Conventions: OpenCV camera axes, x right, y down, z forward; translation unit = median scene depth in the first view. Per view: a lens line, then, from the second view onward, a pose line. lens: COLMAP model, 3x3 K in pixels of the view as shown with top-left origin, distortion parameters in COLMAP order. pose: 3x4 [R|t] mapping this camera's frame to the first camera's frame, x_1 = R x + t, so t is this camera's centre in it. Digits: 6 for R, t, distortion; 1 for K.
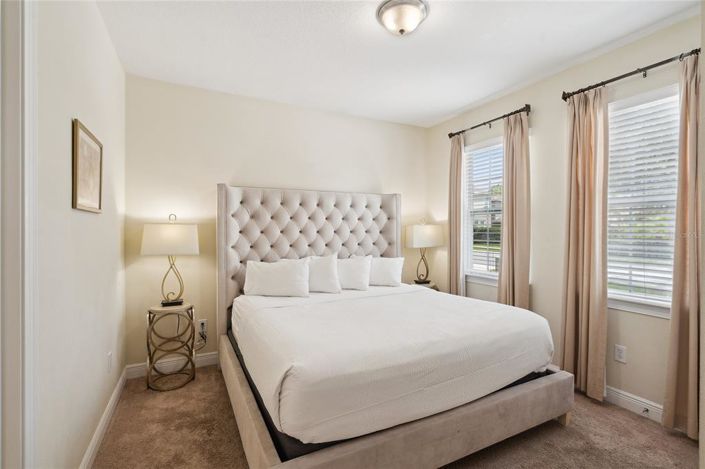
lens RADIAL K [[331.6, 0, 351.0], [0, 331.6, 232.6], [0, 0, 1]] dist [-0.000454, -0.000046]
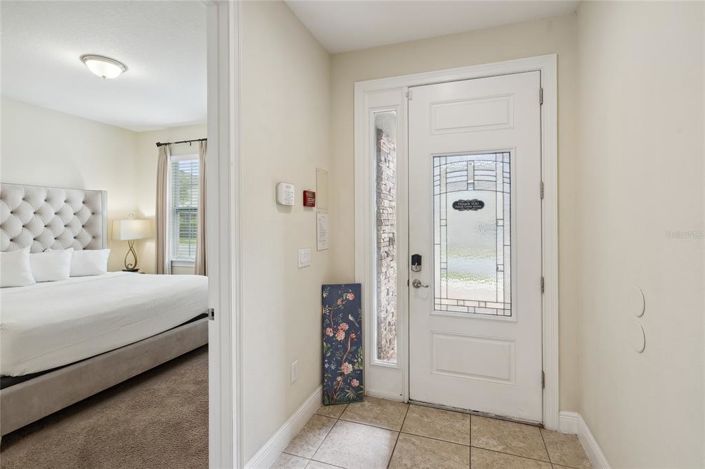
lens RADIAL K [[341.6, 0, 352.7], [0, 341.6, 221.7], [0, 0, 1]] dist [-0.000550, -0.000120]
pose [[0.725780, 0.002751, 0.687922, -0.036237], [0.008060, 0.999889, -0.012502, 0.004447], [-0.687880, 0.014618, 0.725677, -0.378984]]
